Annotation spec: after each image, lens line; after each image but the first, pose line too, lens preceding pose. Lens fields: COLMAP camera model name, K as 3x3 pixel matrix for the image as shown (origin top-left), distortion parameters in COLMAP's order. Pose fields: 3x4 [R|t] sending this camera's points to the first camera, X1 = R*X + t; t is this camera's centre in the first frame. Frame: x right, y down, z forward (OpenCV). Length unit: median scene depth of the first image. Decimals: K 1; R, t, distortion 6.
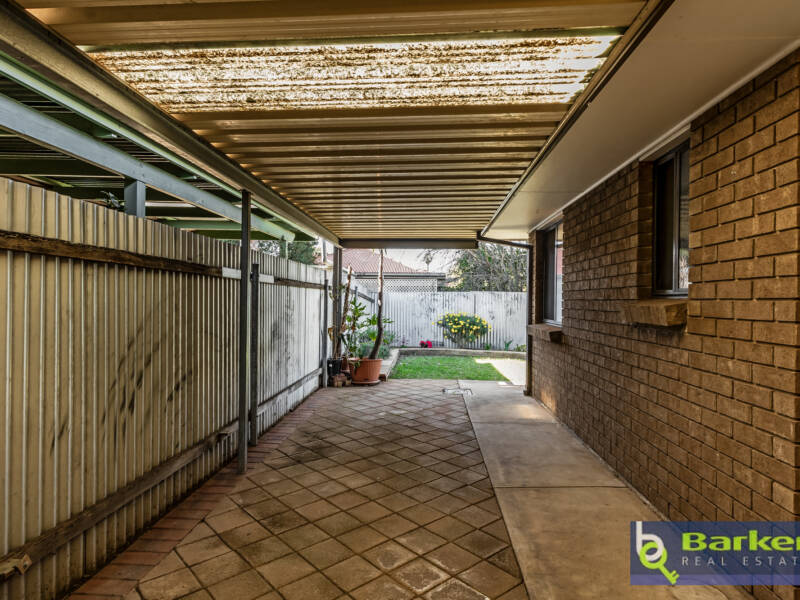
lens RADIAL K [[466.0, 0, 403.8], [0, 466.0, 300.2], [0, 0, 1]] dist [0.013662, -0.003842]
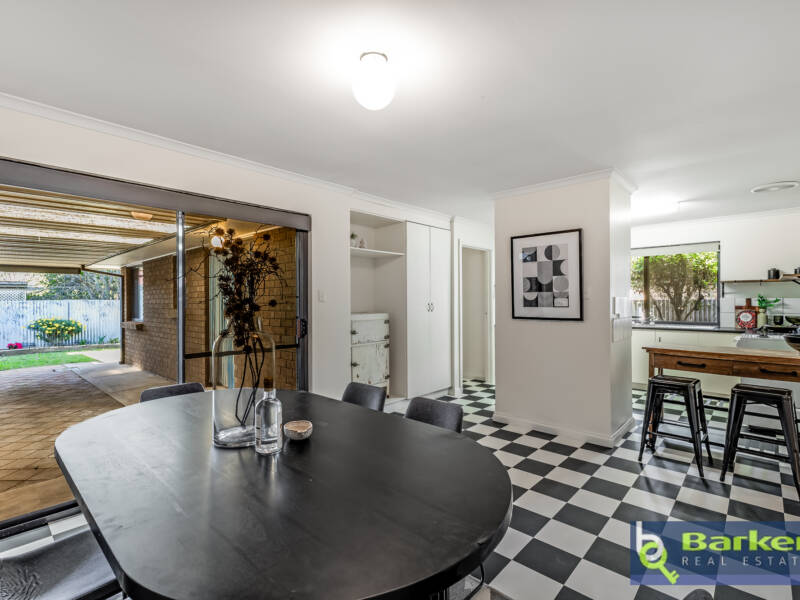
lens RADIAL K [[391.1, 0, 404.5], [0, 391.1, 297.0], [0, 0, 1]] dist [0.002768, -0.000319]
pose [[0.623847, -0.011927, 0.781456, -0.400572], [0.017368, 0.999848, 0.001395, -0.045554], [-0.781354, 0.012702, 0.623959, -1.364943]]
